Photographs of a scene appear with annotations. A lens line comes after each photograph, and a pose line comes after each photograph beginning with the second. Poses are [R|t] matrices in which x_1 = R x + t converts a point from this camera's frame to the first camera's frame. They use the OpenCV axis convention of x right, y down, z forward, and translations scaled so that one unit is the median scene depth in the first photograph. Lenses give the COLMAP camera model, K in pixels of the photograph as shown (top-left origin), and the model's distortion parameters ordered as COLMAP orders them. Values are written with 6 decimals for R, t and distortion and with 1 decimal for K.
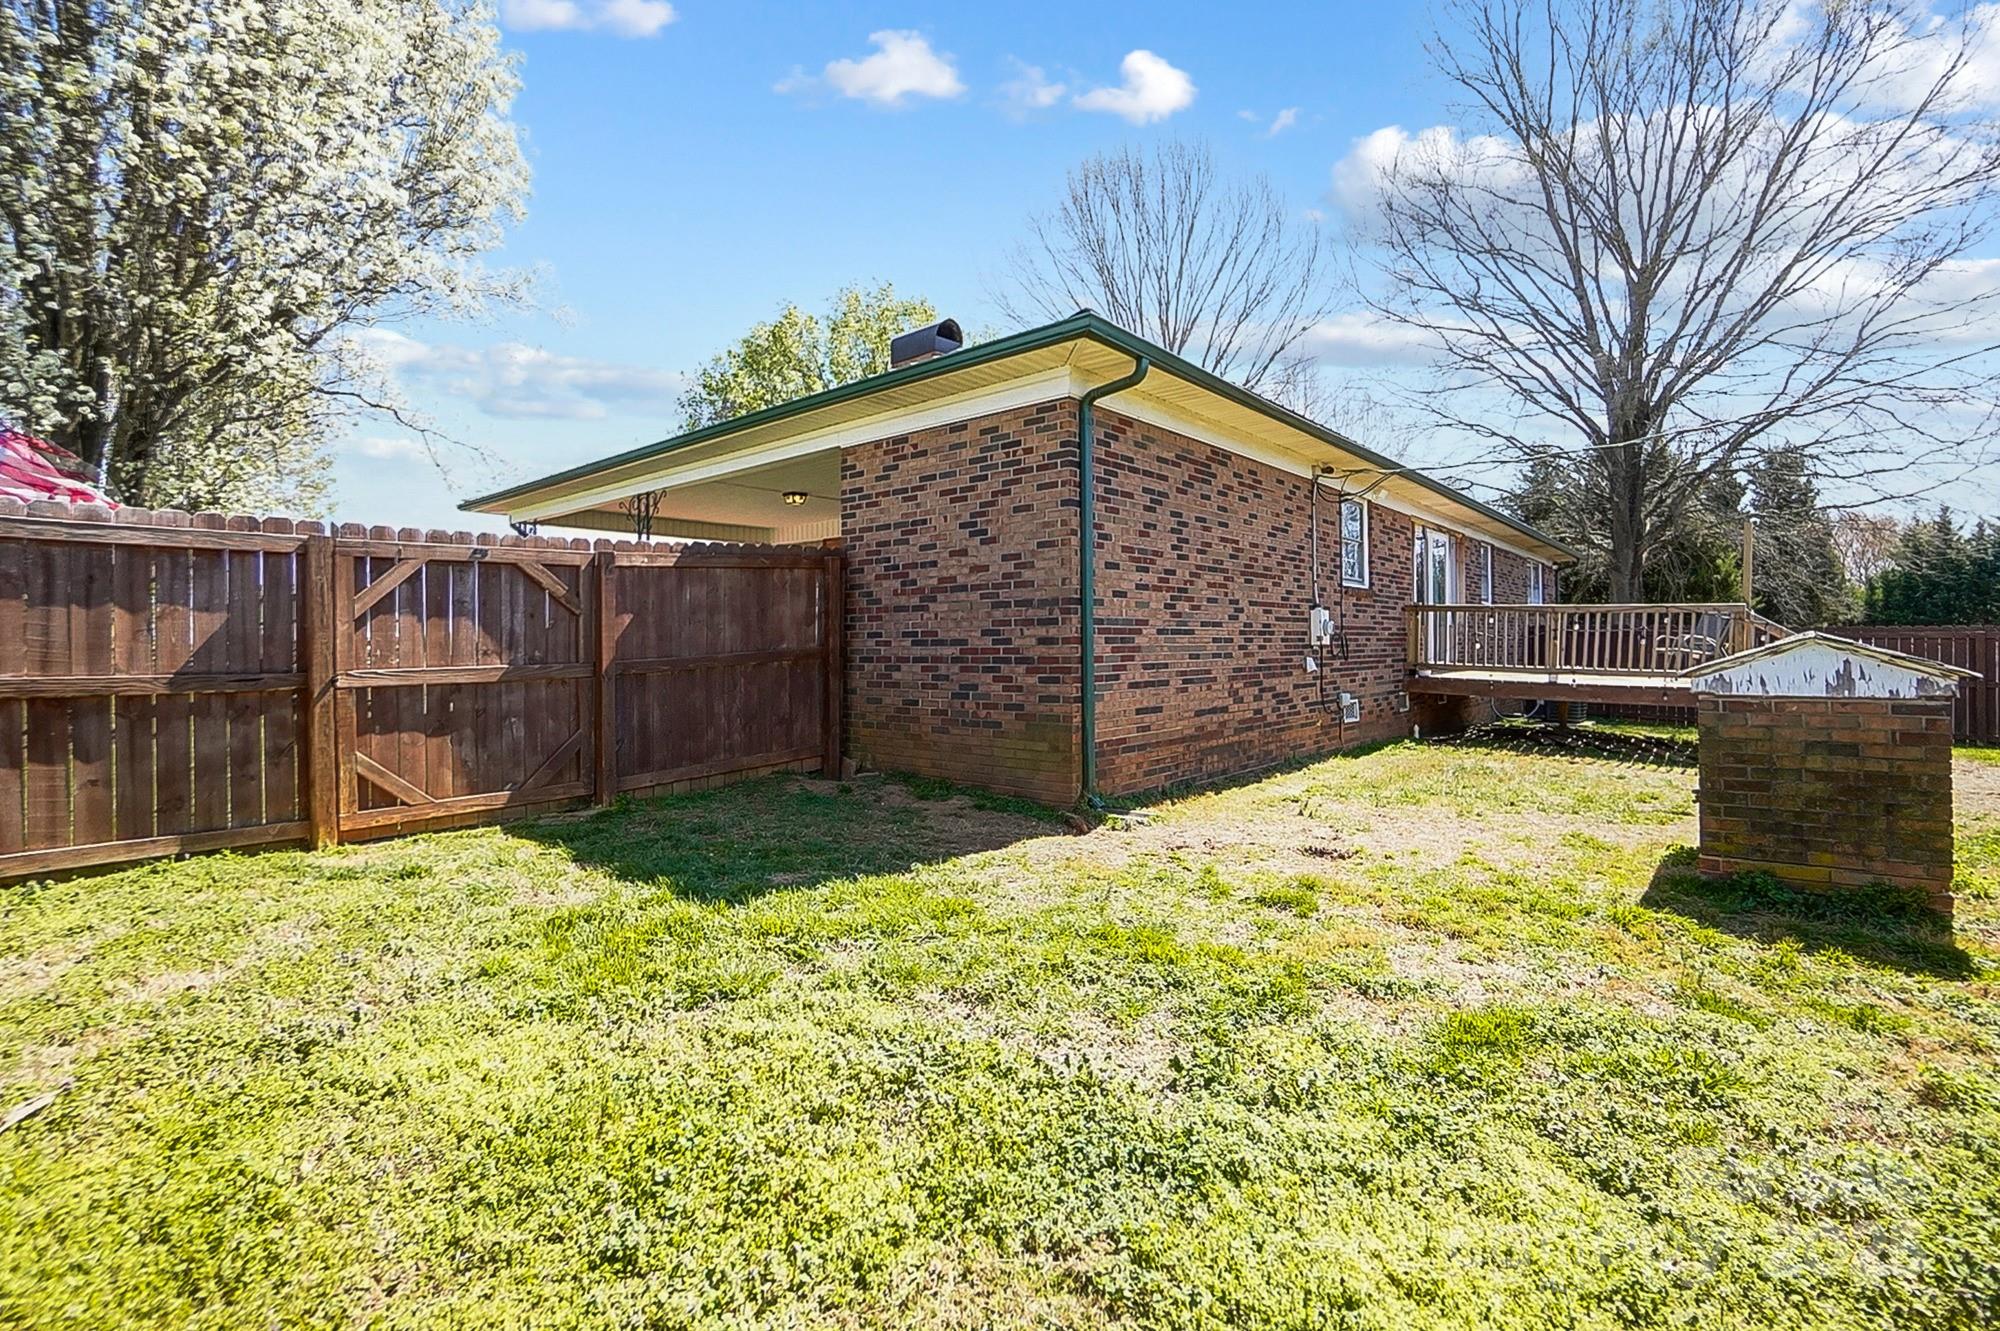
lens RADIAL K [[909.2, 0, 1007.1], [0, 909.2, 639.1], [0, 0, 1]] dist [-0.059008, 0.021461]
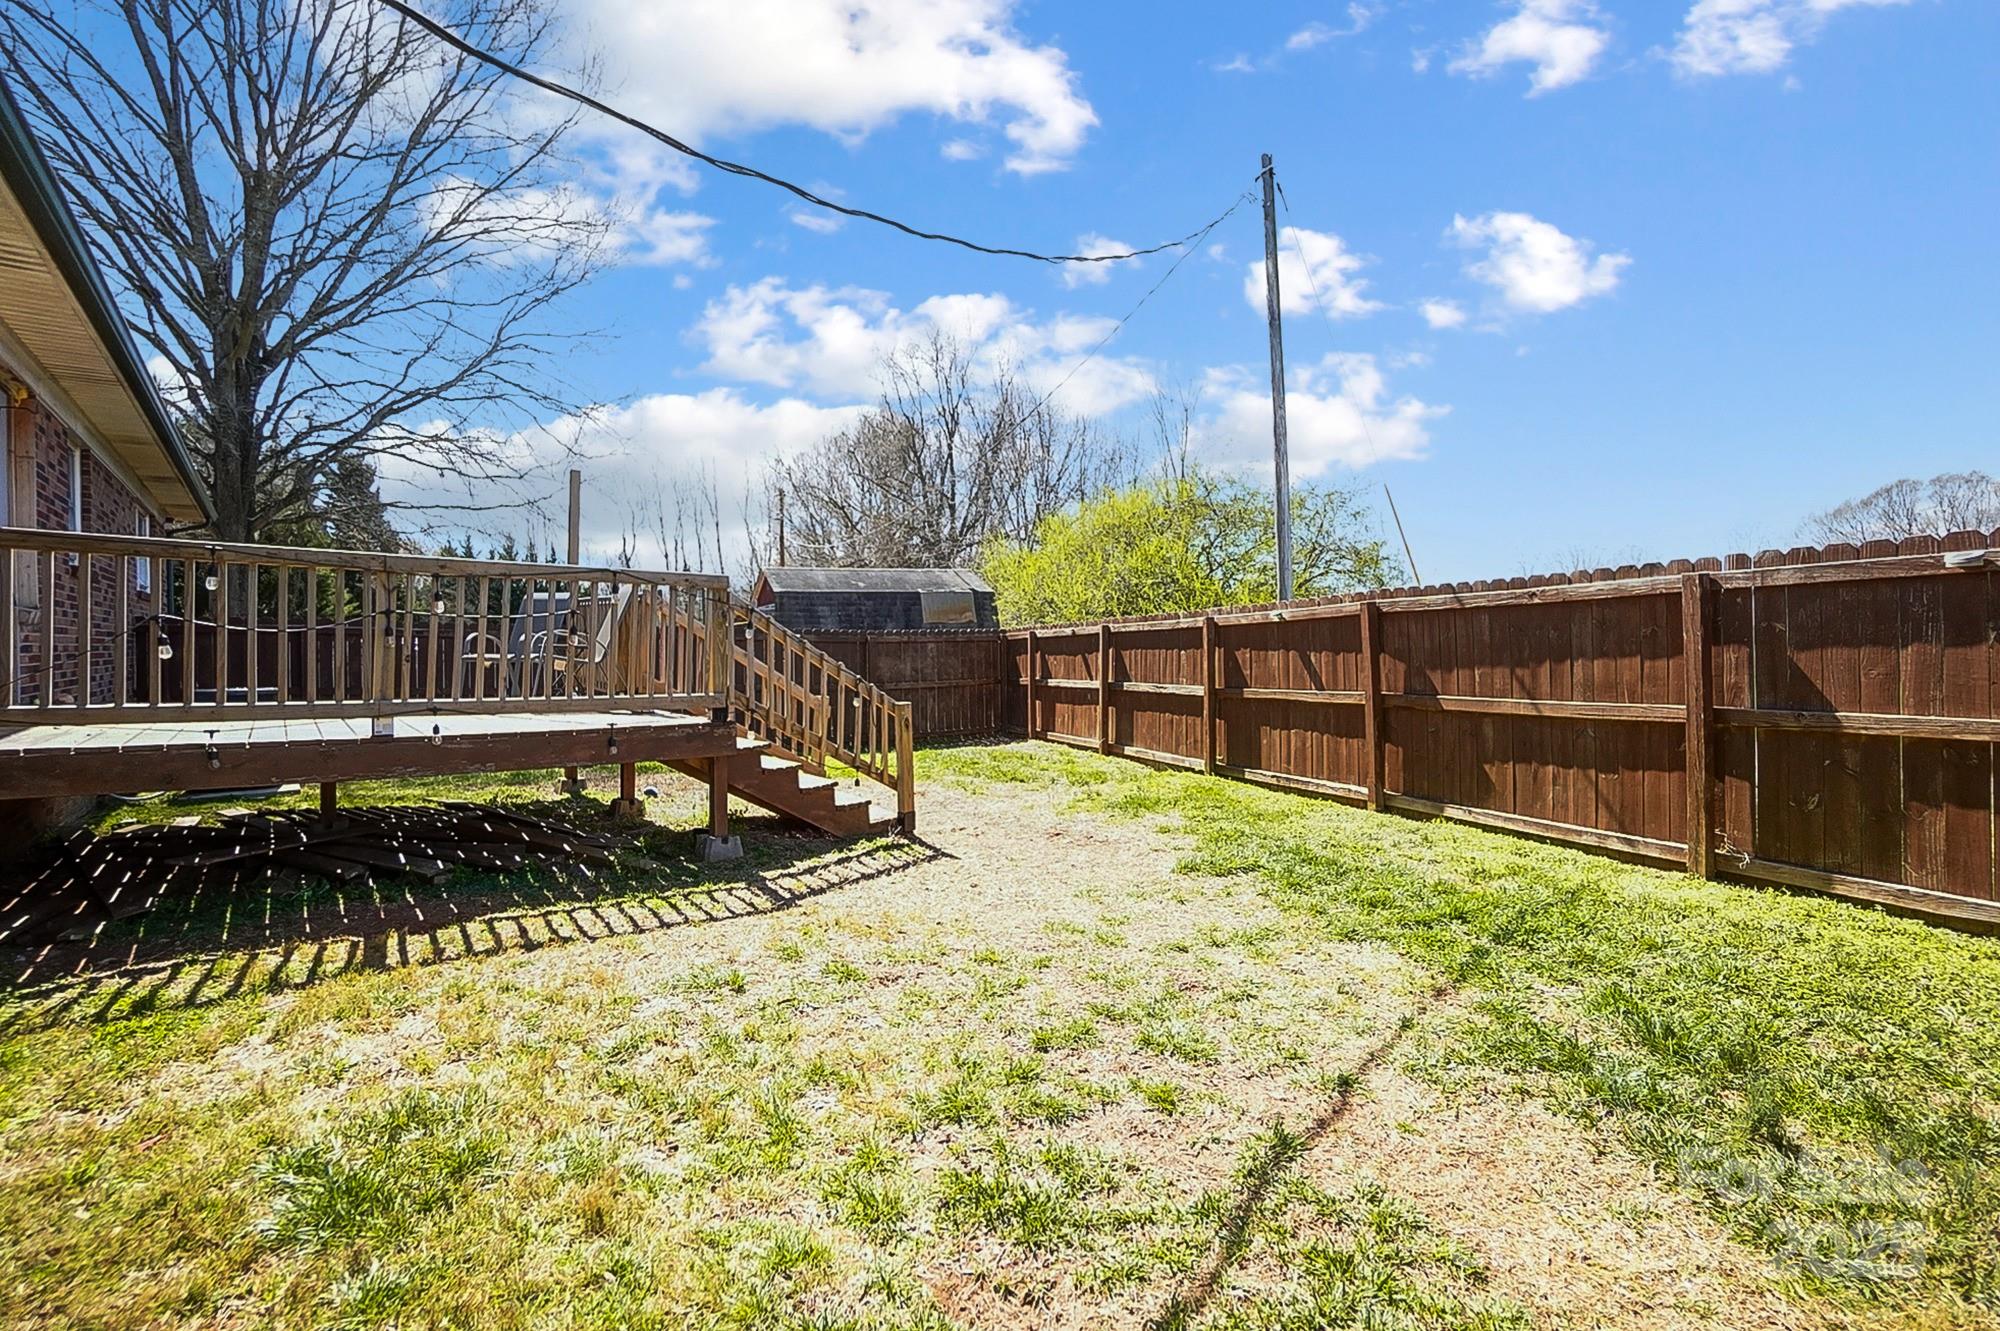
lens RADIAL K [[909.2, 0, 1007.1], [0, 909.2, 639.1], [0, 0, 1]] dist [-0.059008, 0.021461]
pose [[0.186174, 0.004637, 0.982506, 0.423623], [0.004390, 0.999975, -0.005551, 0.009767], [-0.982507, 0.005347, 0.186149, 1.055416]]
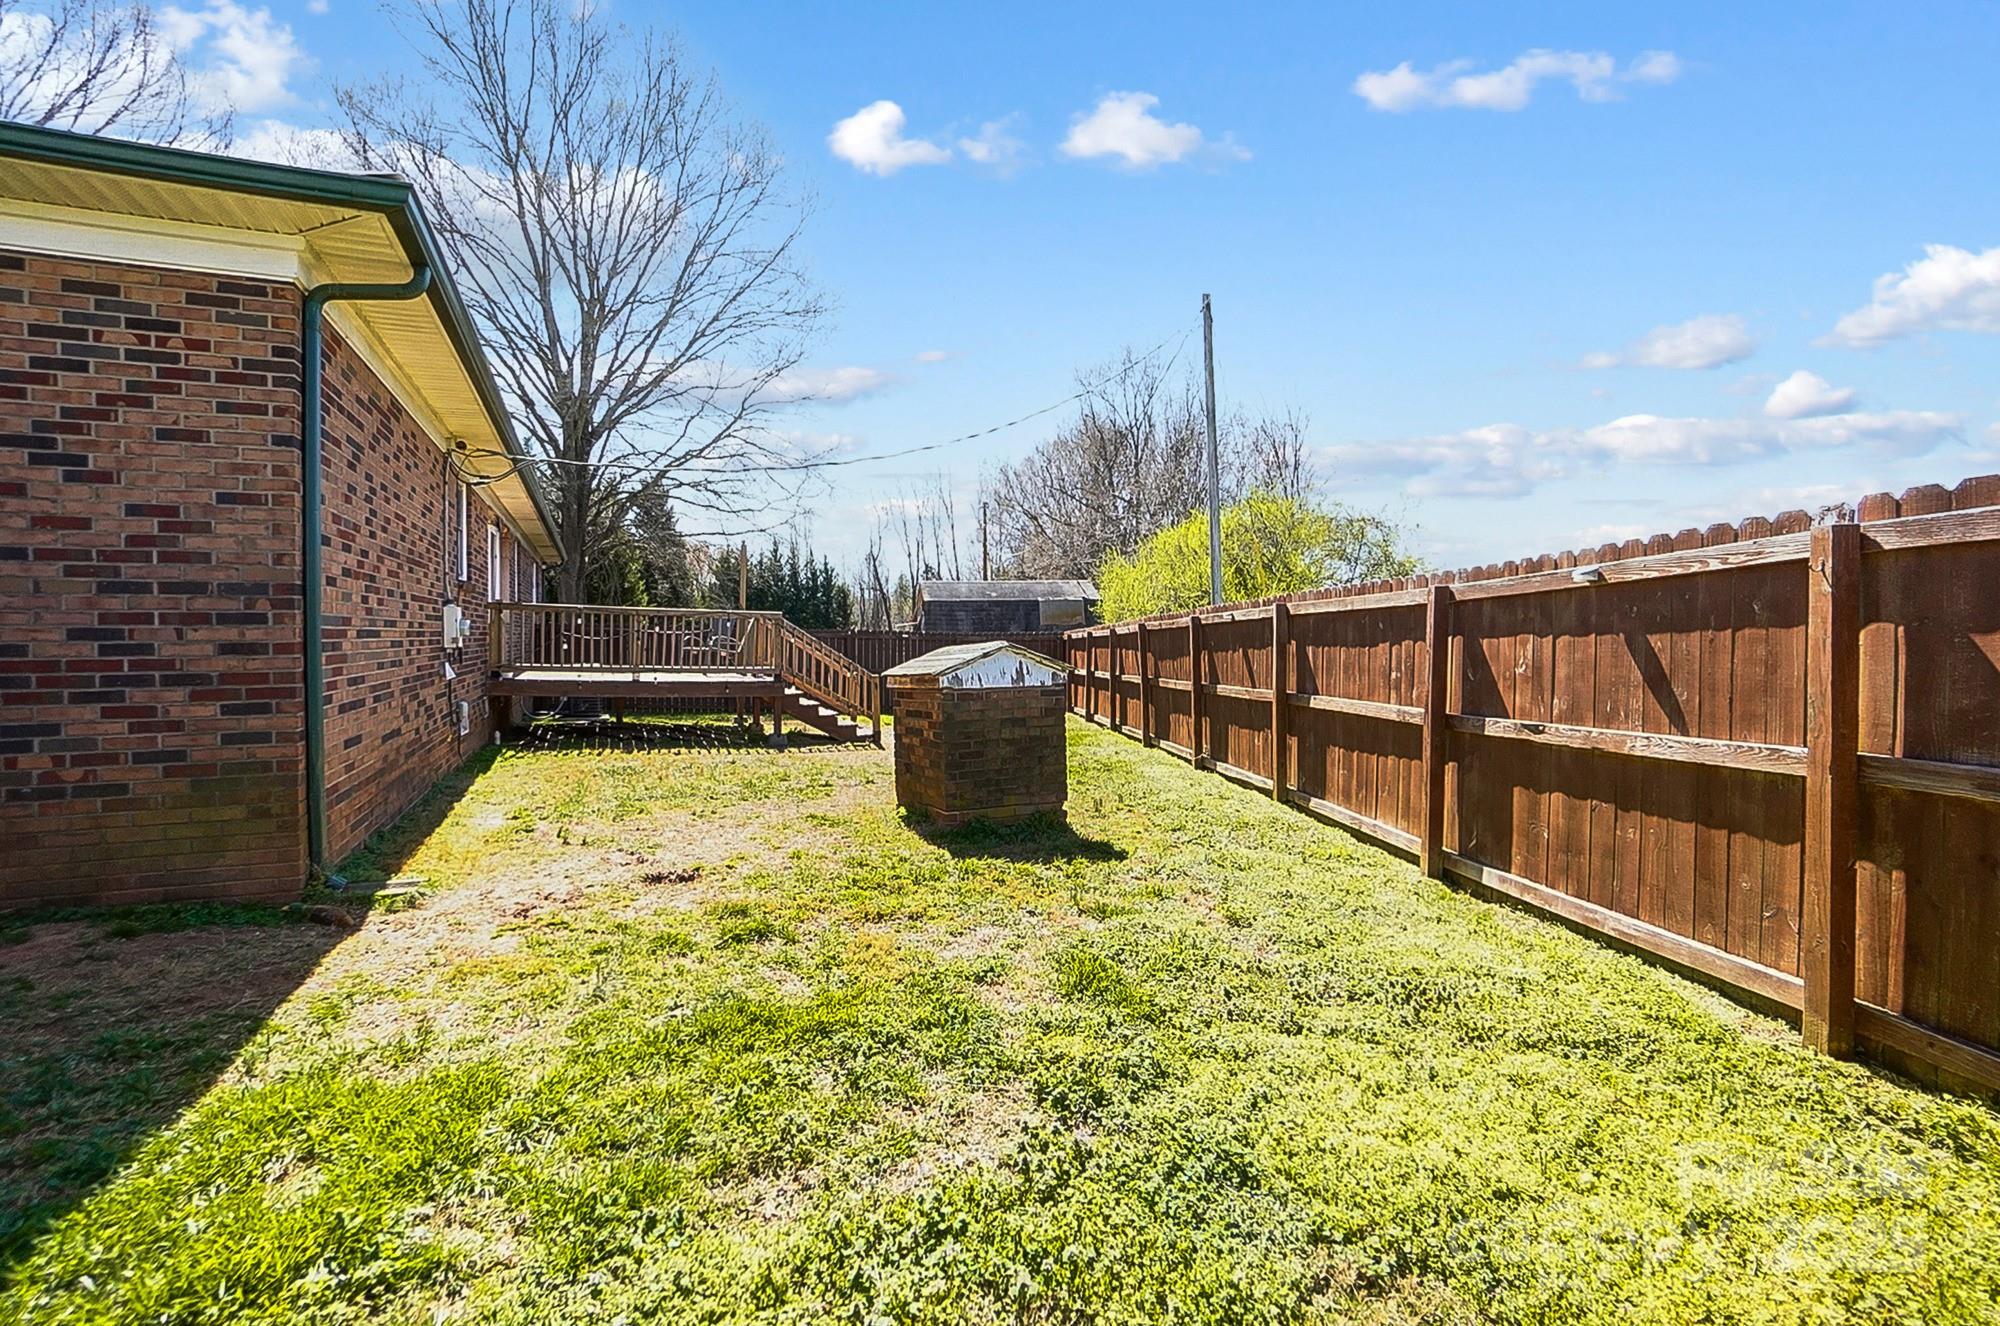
lens RADIAL K [[913.7, 0, 988.9], [0, 913.7, 642.9], [0, 0, 1]] dist [-0.062447, 0.021167]
pose [[0.454573, -0.001878, 0.890708, -0.260877], [-0.006990, 0.999959, 0.005676, -0.008962], [-0.890682, -0.008806, 0.454541, 0.230848]]
